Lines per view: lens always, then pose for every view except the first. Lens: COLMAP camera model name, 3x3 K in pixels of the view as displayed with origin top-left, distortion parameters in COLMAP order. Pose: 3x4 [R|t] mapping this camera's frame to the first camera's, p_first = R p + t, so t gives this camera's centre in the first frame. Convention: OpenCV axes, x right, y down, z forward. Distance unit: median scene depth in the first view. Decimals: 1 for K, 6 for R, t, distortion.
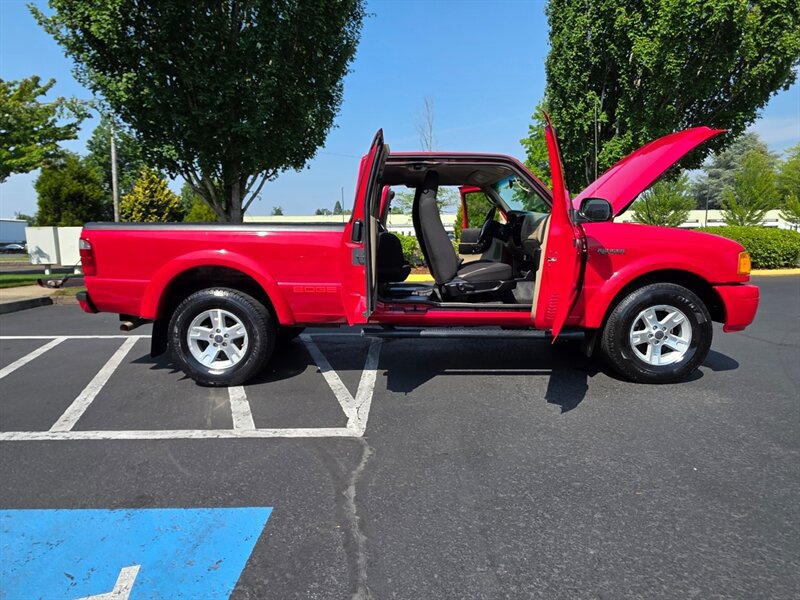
lens RADIAL K [[512.2, 0, 388.1], [0, 512.2, 319.9], [0, 0, 1]] dist [0.010593, -0.002807]
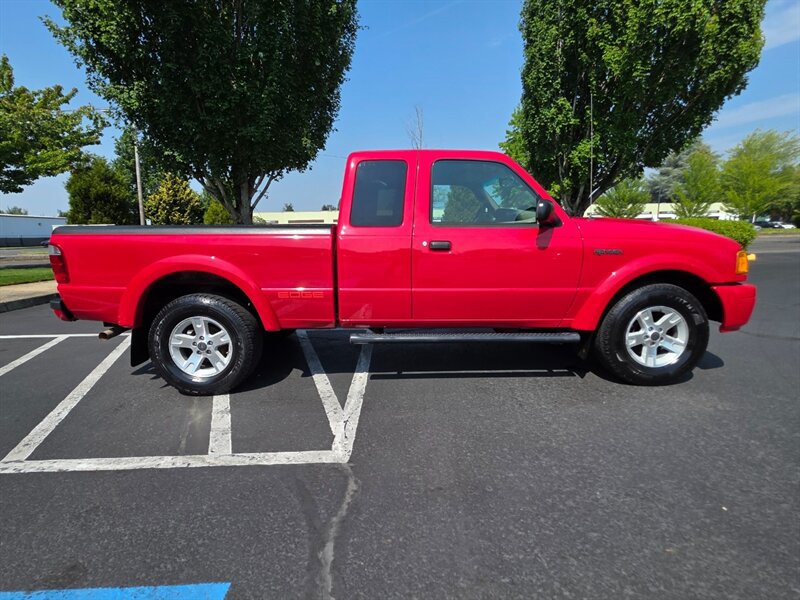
lens RADIAL K [[400.0, 0, 399.1], [0, 400.0, 300.3], [0, 0, 1]] dist [0.002533, 0.002665]
pose [[0.999638, -0.014907, 0.022403, 0.023993], [0.014298, 0.999530, 0.027122, -0.064279], [-0.022797, -0.026792, 0.999381, 0.241005]]
